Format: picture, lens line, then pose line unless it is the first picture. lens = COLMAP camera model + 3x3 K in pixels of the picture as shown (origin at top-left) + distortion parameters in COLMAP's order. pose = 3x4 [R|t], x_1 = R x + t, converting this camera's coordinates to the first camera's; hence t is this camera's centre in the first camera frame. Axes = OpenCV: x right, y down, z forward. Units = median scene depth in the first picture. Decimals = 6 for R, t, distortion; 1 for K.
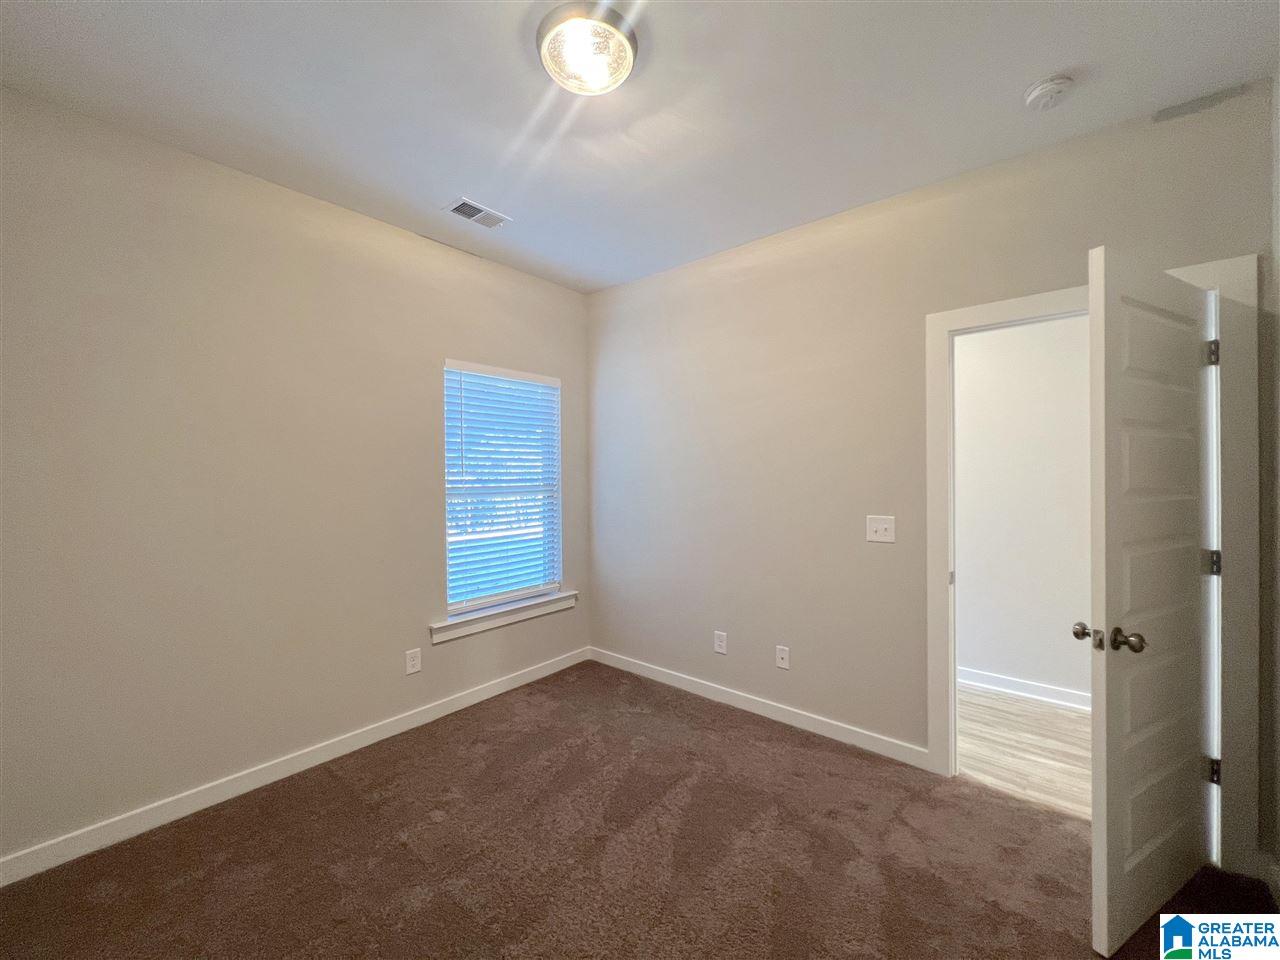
lens RADIAL K [[514.1, 0, 638.0], [0, 514.1, 480.0], [0, 0, 1]] dist [-0.001834, 0.000664]
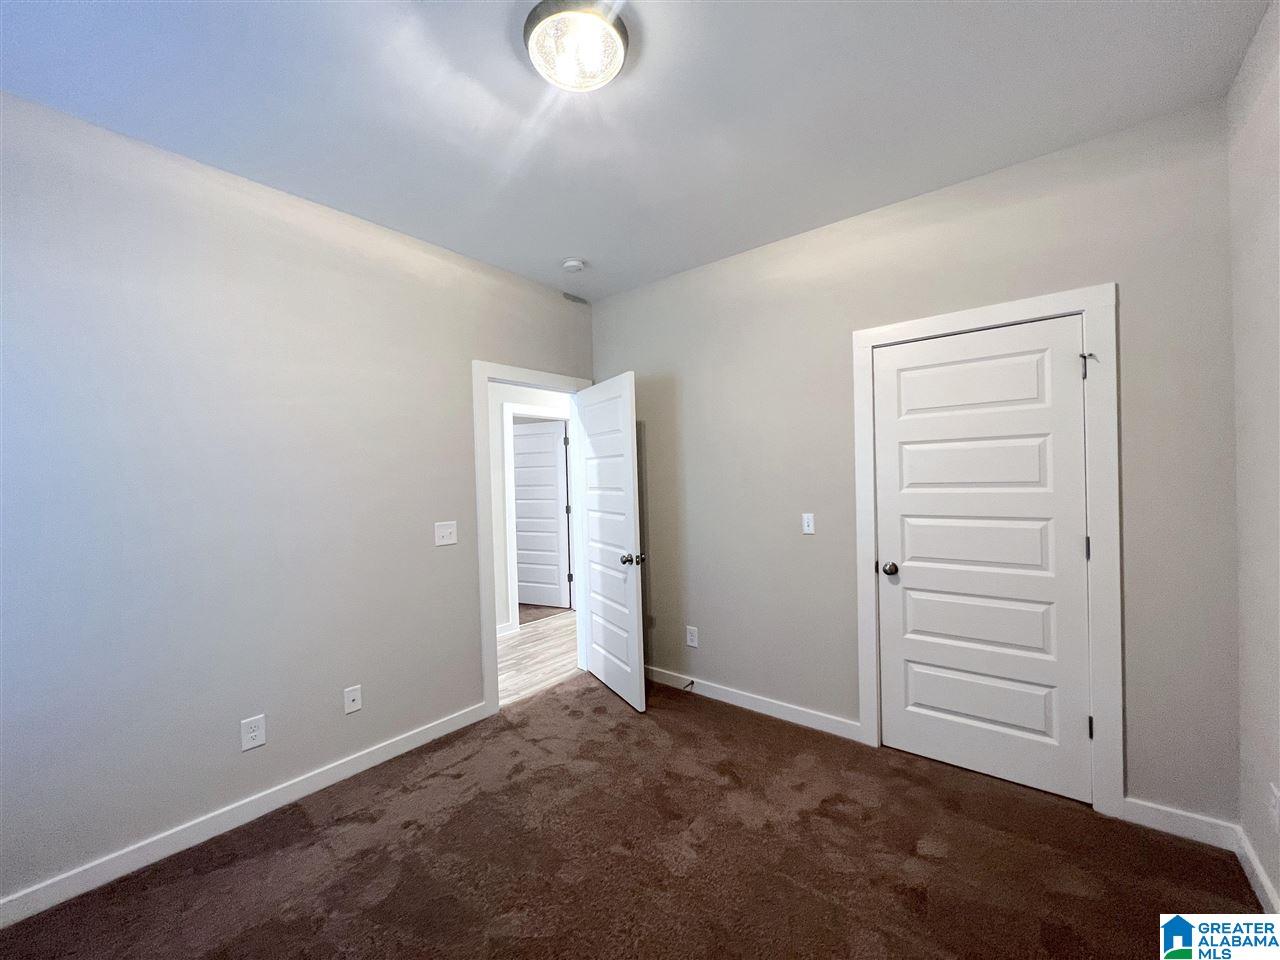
lens RADIAL K [[514.1, 0, 642.4], [0, 514.1, 488.1], [0, 0, 1]] dist [-0.001834, 0.000664]
pose [[-0.035003, -0.010677, 0.999330, -0.747373], [0.036541, 0.999261, 0.011956, -0.003403], [-0.998719, 0.036935, -0.034587, 0.664985]]
